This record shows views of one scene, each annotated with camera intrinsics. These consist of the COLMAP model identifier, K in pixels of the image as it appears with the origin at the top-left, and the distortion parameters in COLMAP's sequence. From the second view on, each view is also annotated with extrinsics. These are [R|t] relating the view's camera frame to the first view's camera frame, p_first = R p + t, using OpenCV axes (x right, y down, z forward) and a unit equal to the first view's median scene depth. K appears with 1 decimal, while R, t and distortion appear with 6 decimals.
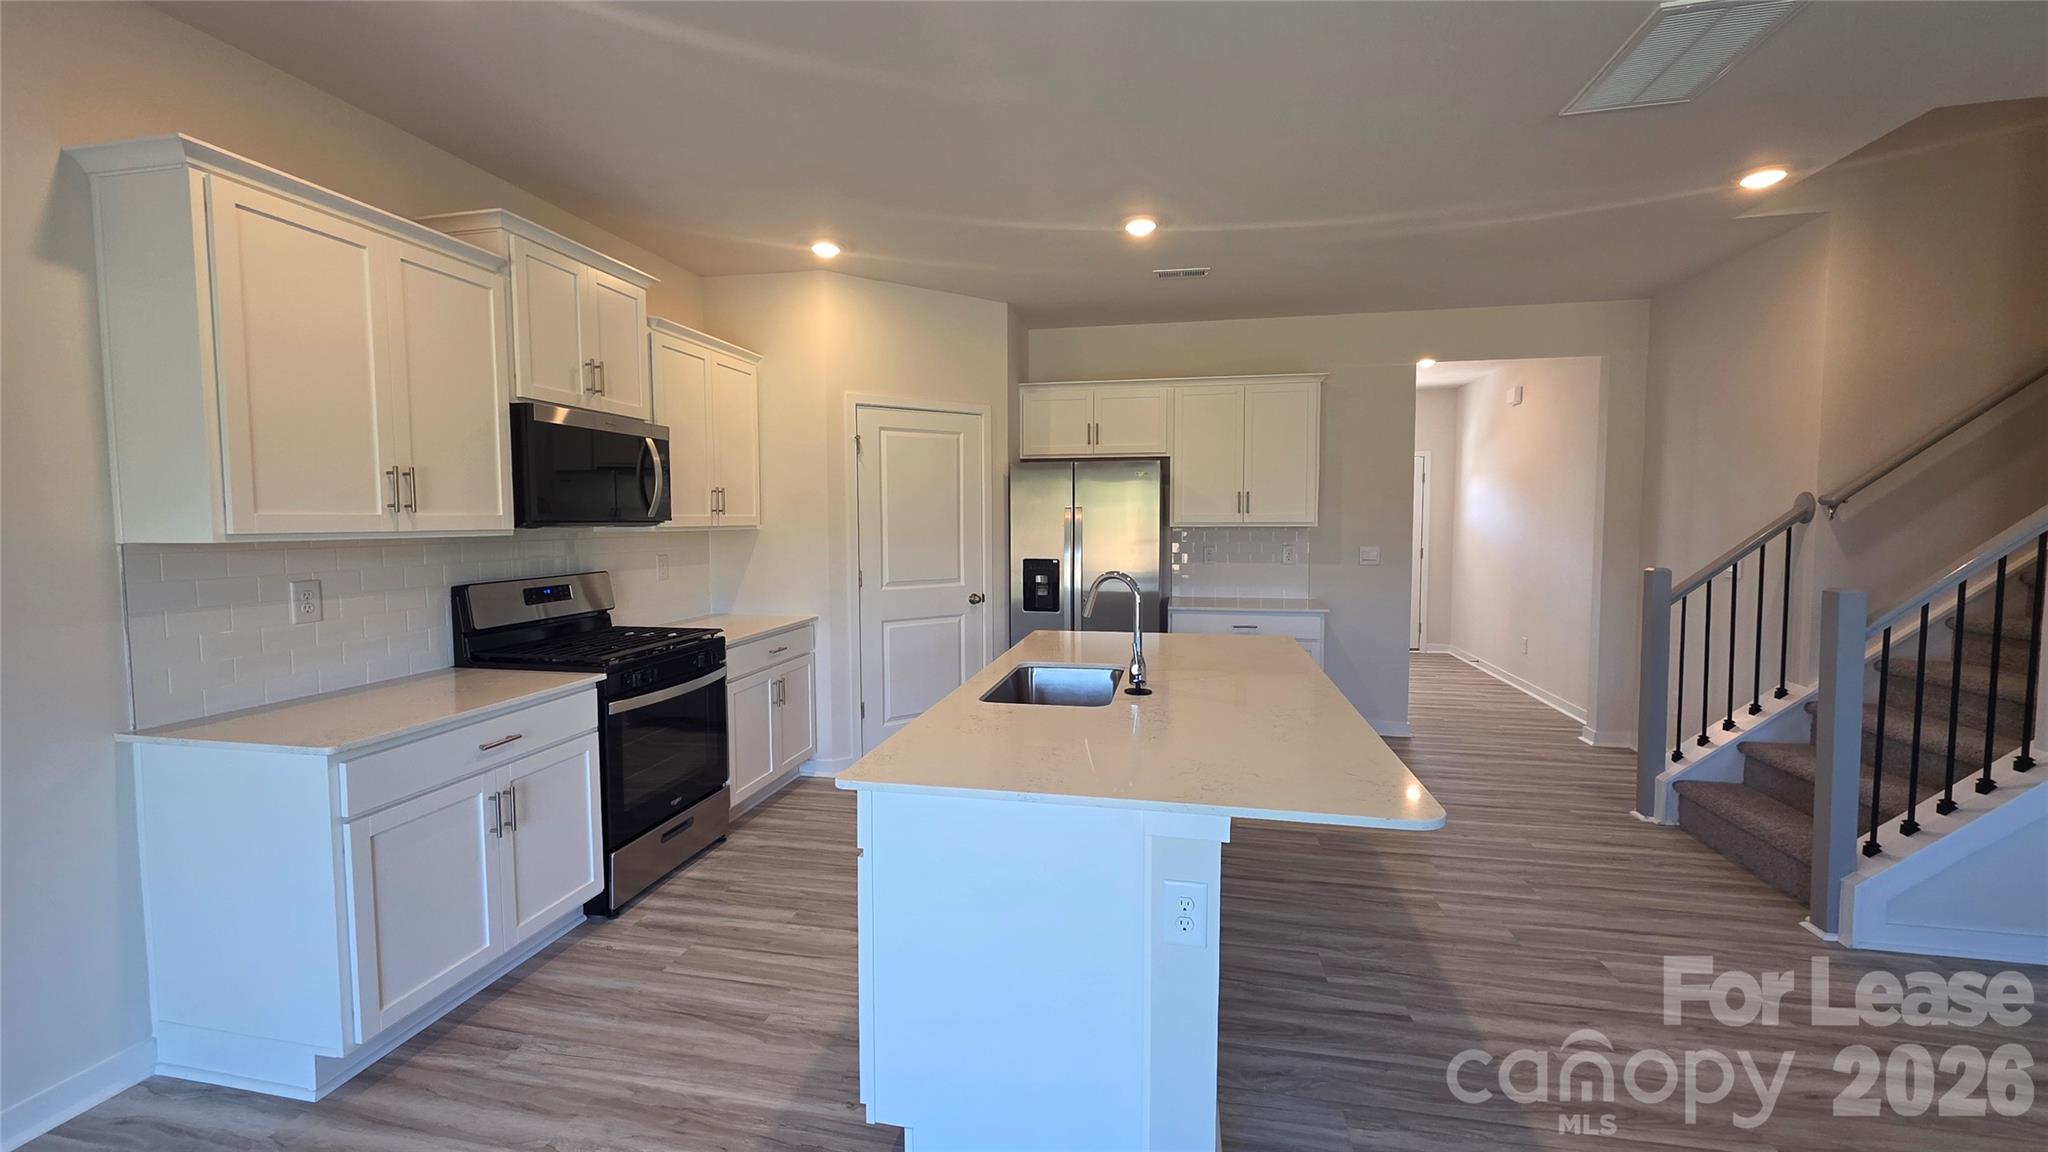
lens RADIAL K [[816.7, 0, 1017.6], [0, 816.7, 567.6], [0, 0, 1]] dist [0.001187, 0.000255]
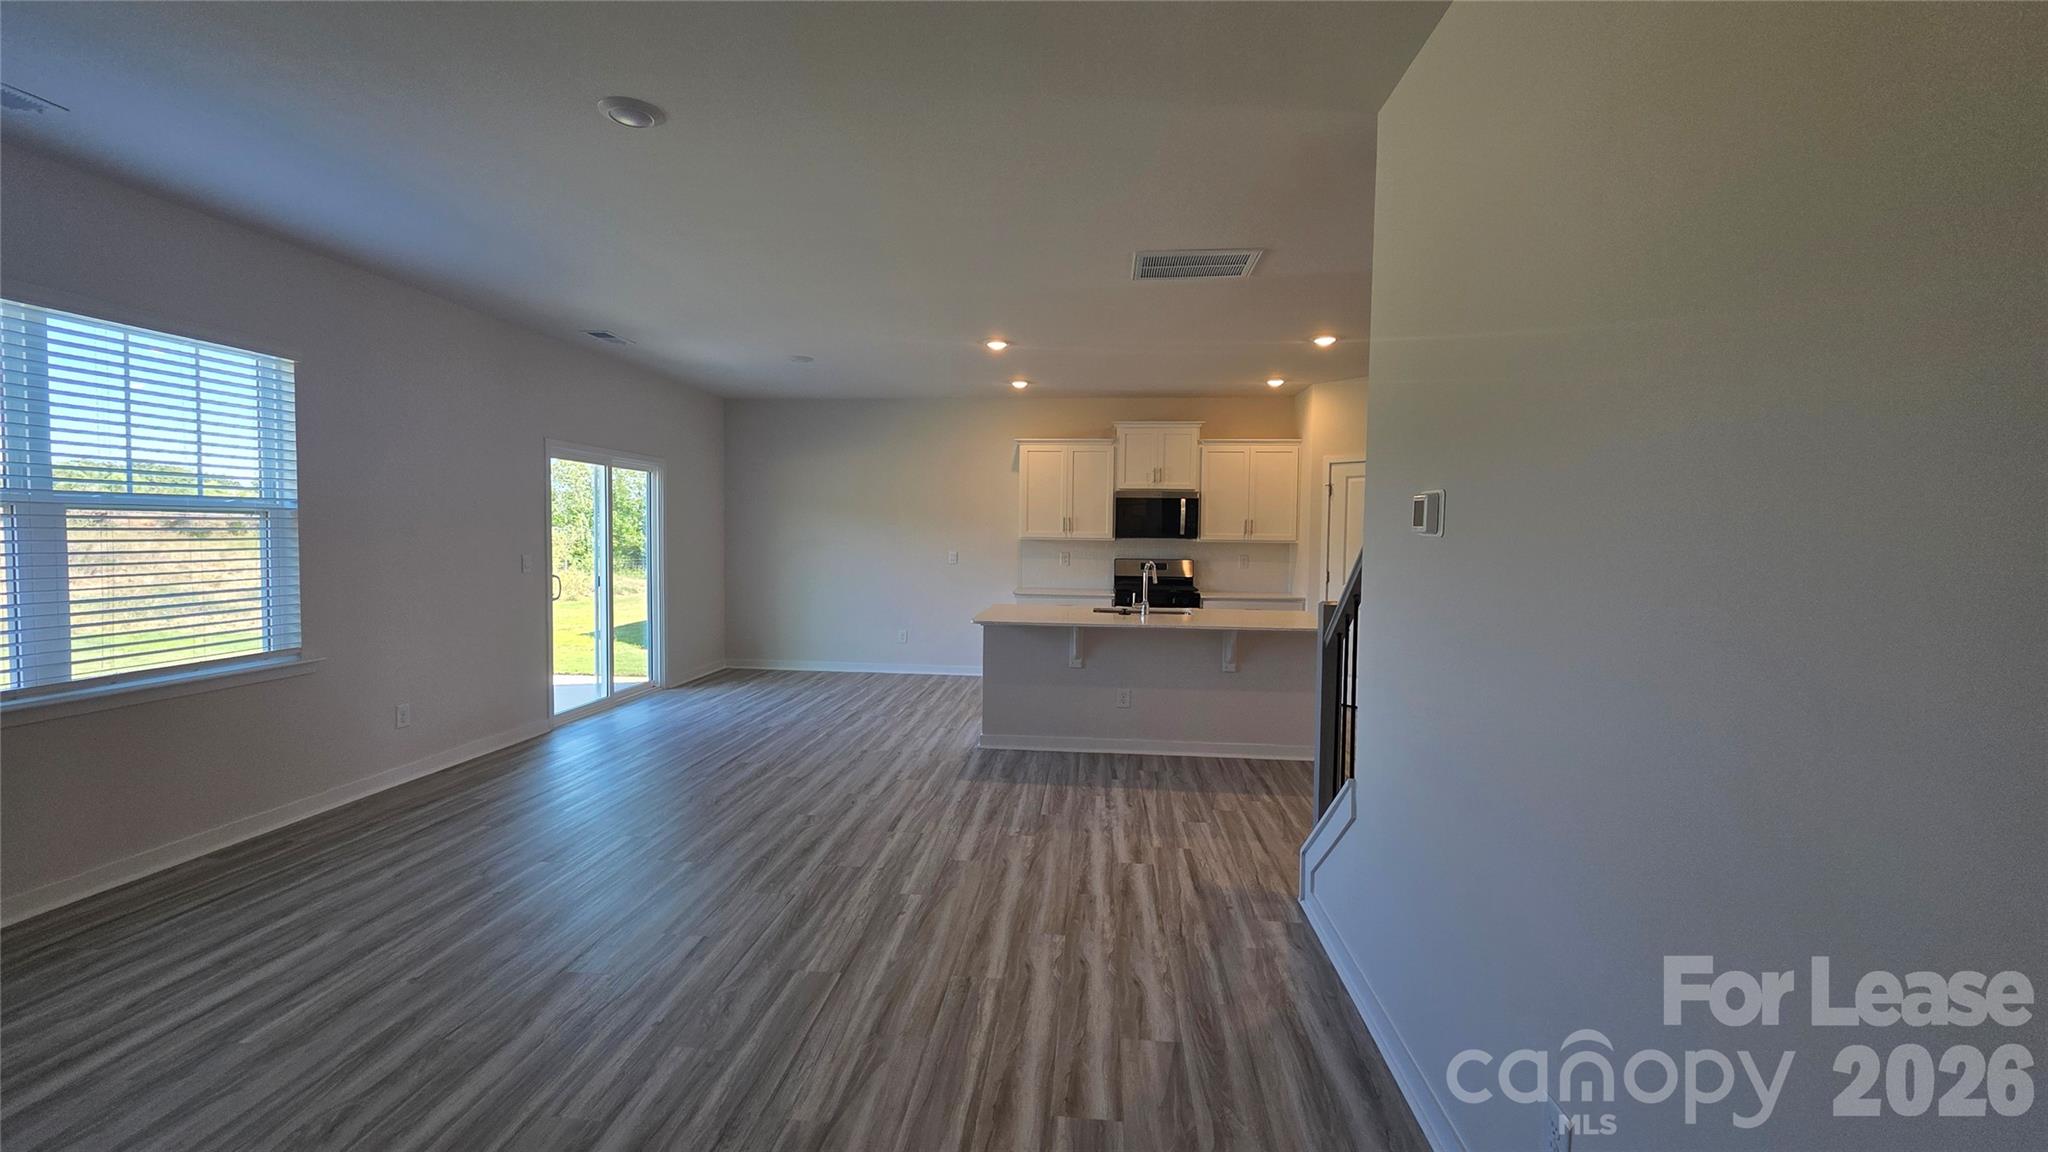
lens RADIAL K [[816.7, 0, 1017.6], [0, 816.7, 567.6], [0, 0, 1]] dist [0.001187, 0.000255]
pose [[0.102933, 0.047598, -0.993549, 1.697824], [-0.073437, 0.996492, 0.040131, -0.029796], [0.991974, 0.068832, 0.106067, 0.344735]]
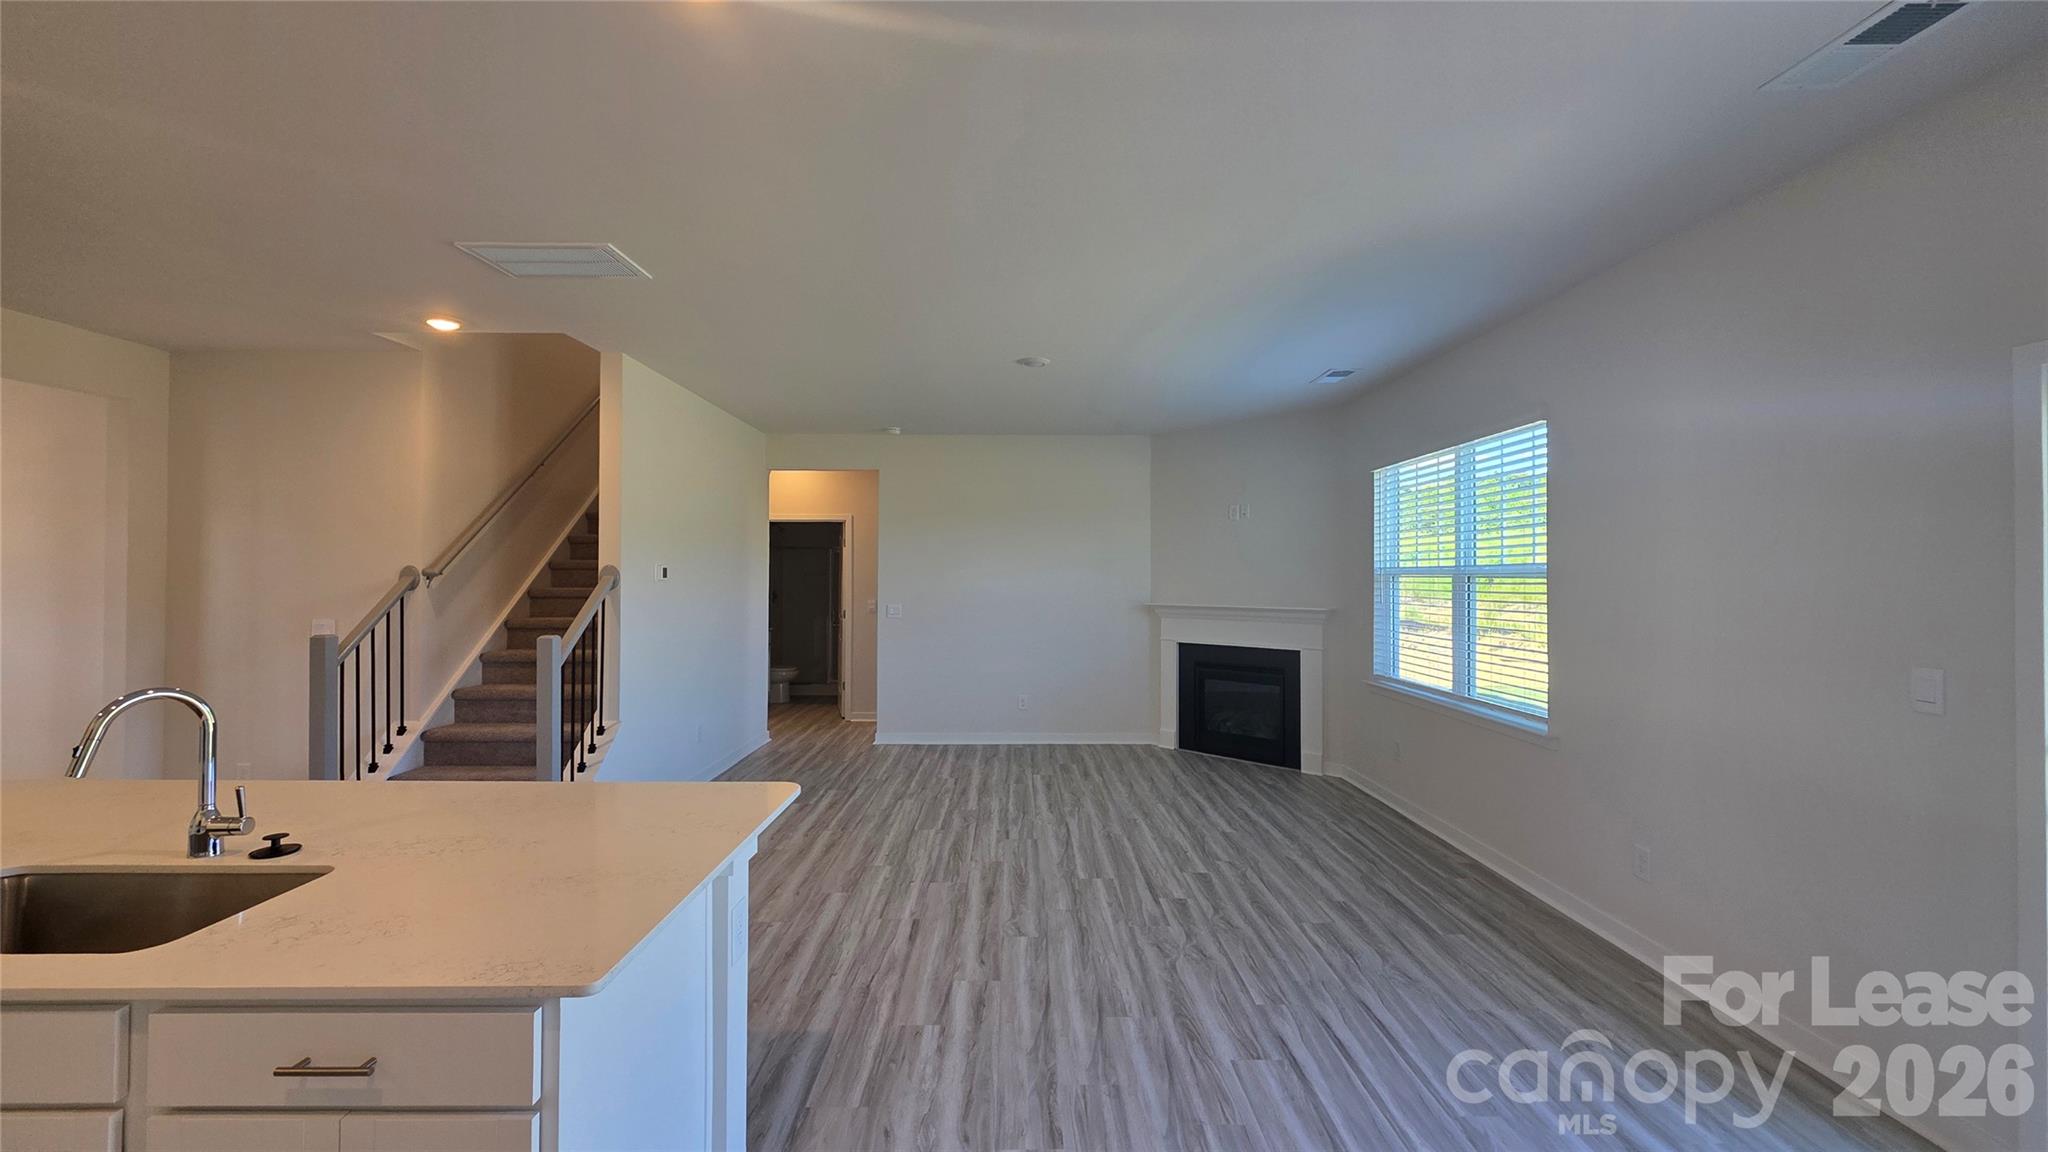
lens RADIAL K [[816.7, 0, 1017.6], [0, 816.7, 567.6], [0, 0, 1]] dist [0.001187, 0.000255]
pose [[-0.206126, 0.011834, 0.978454, -0.490325], [0.057211, 0.998362, -0.000022, -0.039152], [-0.976852, 0.055974, -0.206465, 0.377738]]
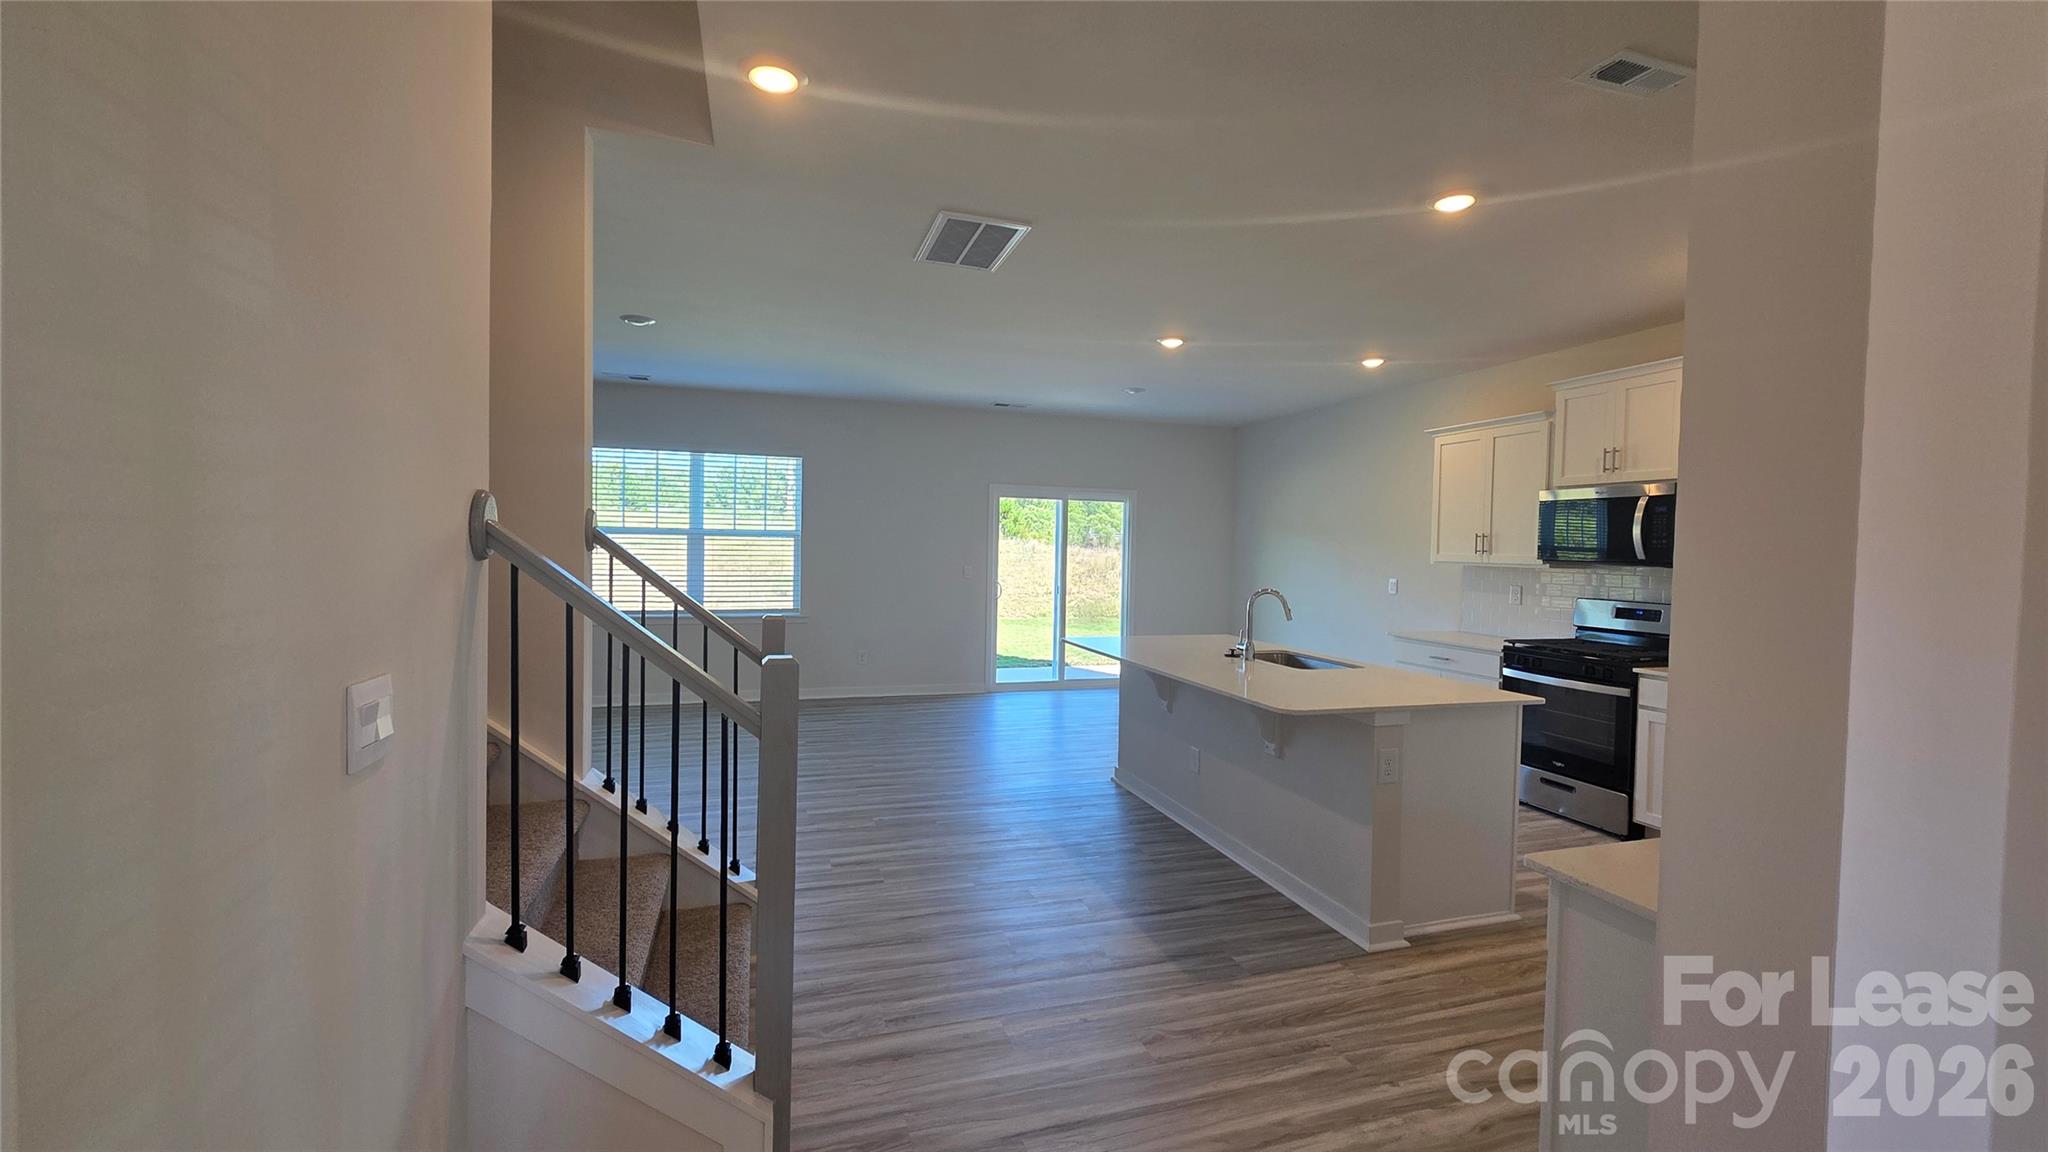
lens RADIAL K [[816.7, 0, 1017.6], [0, 816.7, 567.6], [0, 0, 1]] dist [0.001187, 0.000255]
pose [[-0.874499, -0.001414, -0.485025, 0.999003], [-0.045753, 0.995777, 0.079589, -0.106513], [0.482865, 0.091792, -0.870871, 1.649345]]
